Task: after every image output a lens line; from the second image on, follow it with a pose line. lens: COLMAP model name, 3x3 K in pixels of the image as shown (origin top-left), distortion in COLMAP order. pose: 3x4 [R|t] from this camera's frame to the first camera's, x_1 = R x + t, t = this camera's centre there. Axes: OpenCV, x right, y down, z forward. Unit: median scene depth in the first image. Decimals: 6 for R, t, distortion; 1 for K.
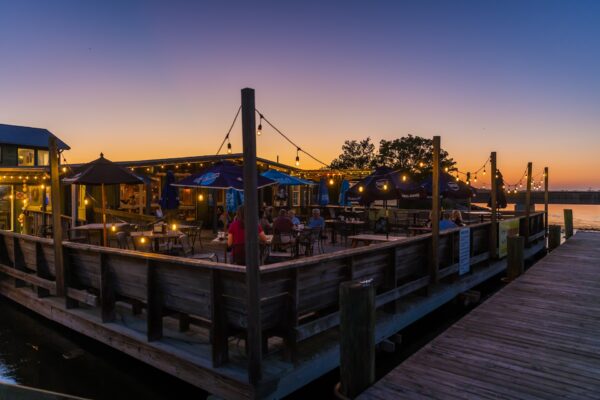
lens RADIAL K [[416.9, 0, 300.0], [0, 416.9, 200.0], [0, 0, 1]] dist [-0.002400, -0.000679]
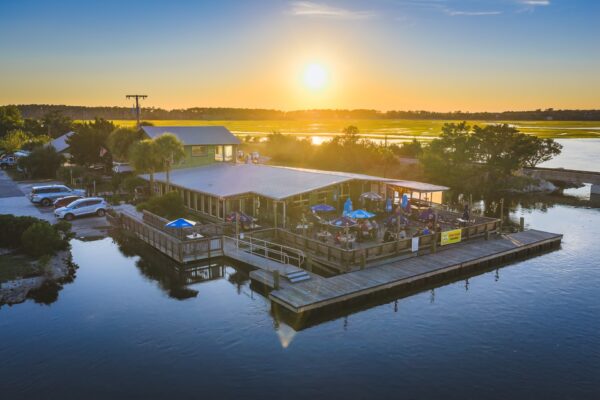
lens RADIAL K [[481.1, 0, 300.0], [0, 481.1, 200.0], [0, 0, 1]] dist [0.000860, 0.000005]
pose [[0.964400, 0.047813, -0.260088, 0.797526], [-0.009634, 0.989219, 0.146128, -1.248547], [0.264271, -0.138420, 0.954464, -4.559260]]
